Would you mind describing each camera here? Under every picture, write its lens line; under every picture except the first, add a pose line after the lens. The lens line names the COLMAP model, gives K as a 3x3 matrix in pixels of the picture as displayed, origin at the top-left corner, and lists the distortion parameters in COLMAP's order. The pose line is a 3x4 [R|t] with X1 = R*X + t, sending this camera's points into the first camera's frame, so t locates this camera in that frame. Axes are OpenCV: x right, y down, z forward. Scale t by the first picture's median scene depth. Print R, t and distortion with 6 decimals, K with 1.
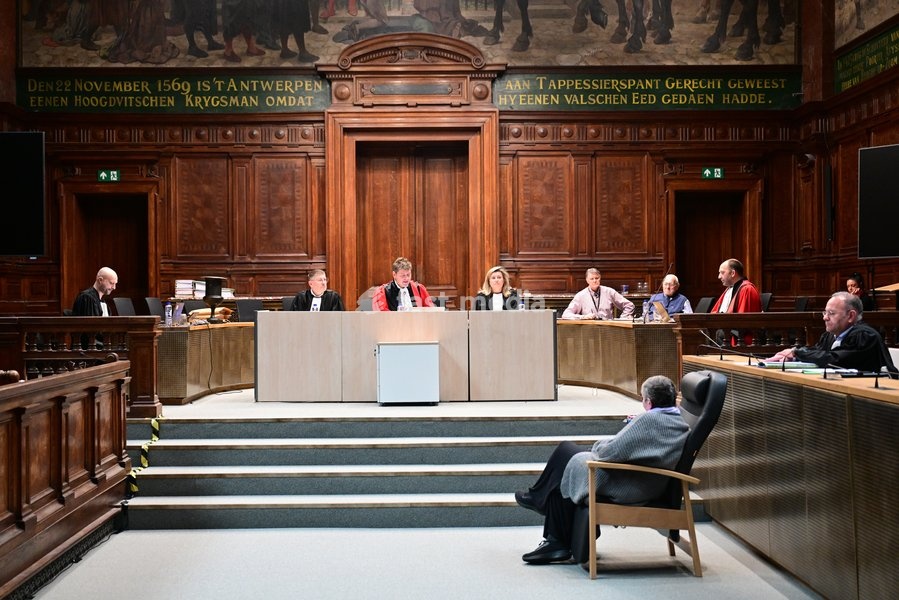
lens RADIAL K [[1081.7, 0, 422.9], [0, 1081.7, 322.0], [0, 0, 1]] dist [0.003331, 0.007905]
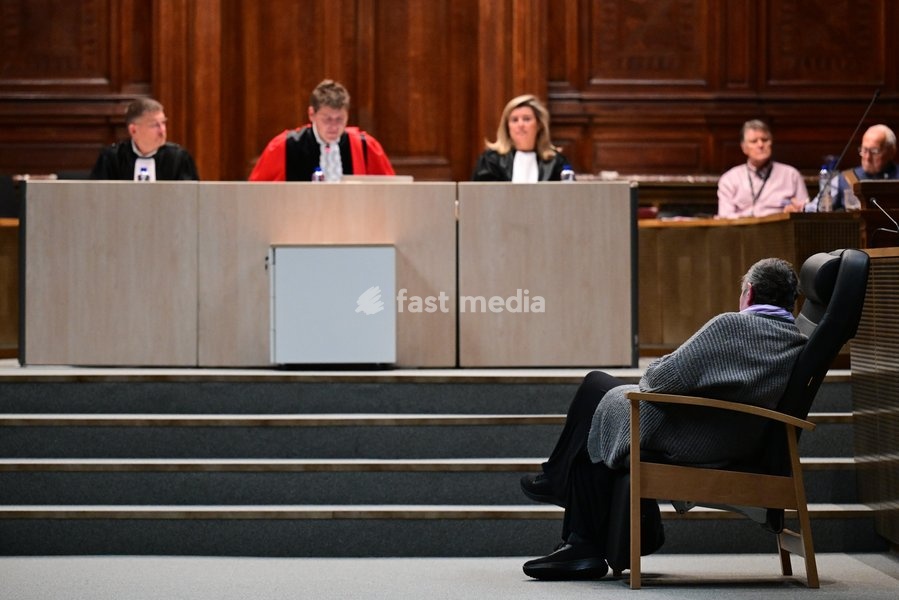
lens RADIAL K [[3021.1, 0, 413.7], [0, 3021.1, 299.8], [0, 0, 1]] dist [-0.017917, 0.778511]
pose [[0.999939, 0.006942, 0.008557, 0.006717], [-0.006923, 0.999974, -0.002246, 0.028023], [-0.008572, 0.002186, 0.999961, -0.224621]]
